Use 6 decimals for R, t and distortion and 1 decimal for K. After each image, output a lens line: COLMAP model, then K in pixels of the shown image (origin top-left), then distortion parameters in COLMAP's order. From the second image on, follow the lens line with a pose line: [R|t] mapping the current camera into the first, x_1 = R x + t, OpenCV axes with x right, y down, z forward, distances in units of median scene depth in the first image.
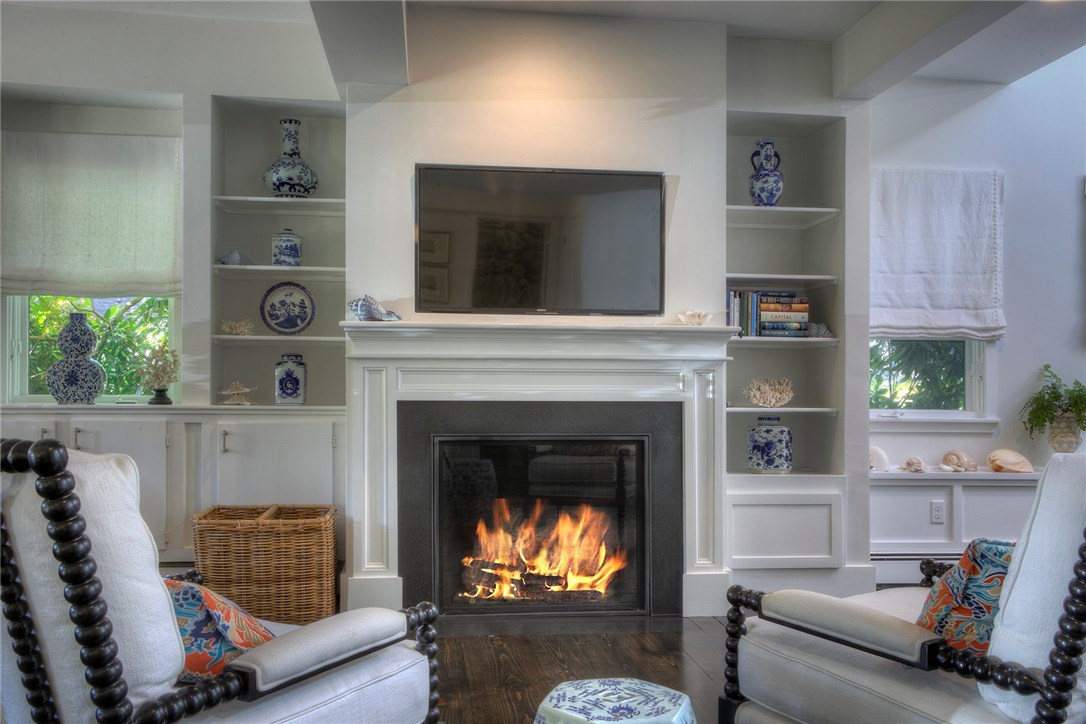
lens RADIAL K [[1022.3, 0, 543.0], [0, 1022.3, 362.0], [0, 0, 1]] dist [-0.002211, -0.000050]
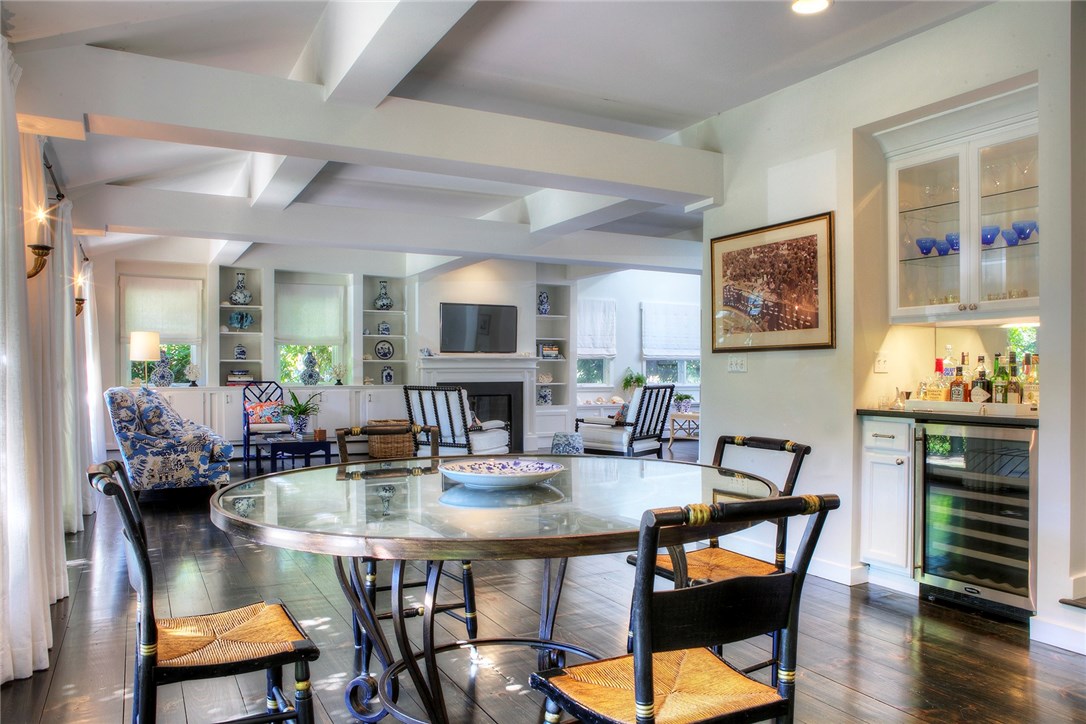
lens RADIAL K [[782.5, 0, 544.5], [0, 782.5, 379.0], [0, 0, 1]] dist [-0.099724, 0.089205]
pose [[0.934429, -0.013098, 0.355908, -0.592705], [0.001266, 0.999439, 0.033457, -0.043609], [-0.356147, -0.030813, 0.933922, -1.122648]]
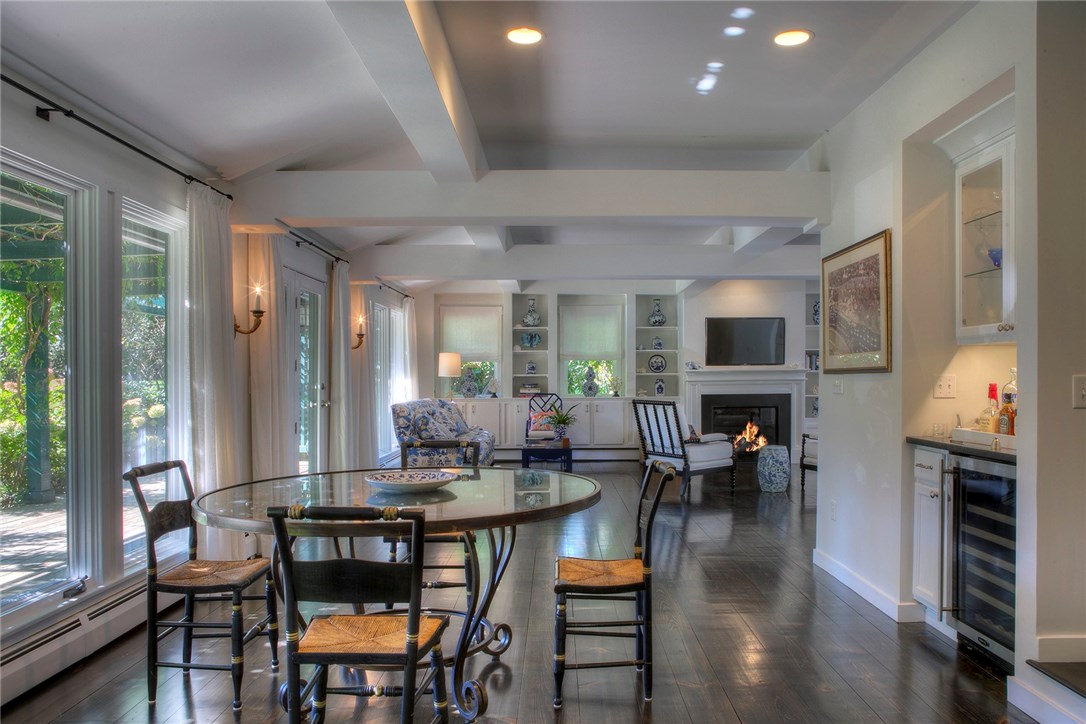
lens RADIAL K [[782.5, 0, 544.5], [0, 782.5, 379.0], [0, 0, 1]] dist [-0.099724, 0.089205]
pose [[0.991922, -0.017268, -0.125667, -0.288331], [0.020184, 0.999555, 0.021966, -0.063966], [0.125232, -0.024325, 0.991829, -1.273117]]
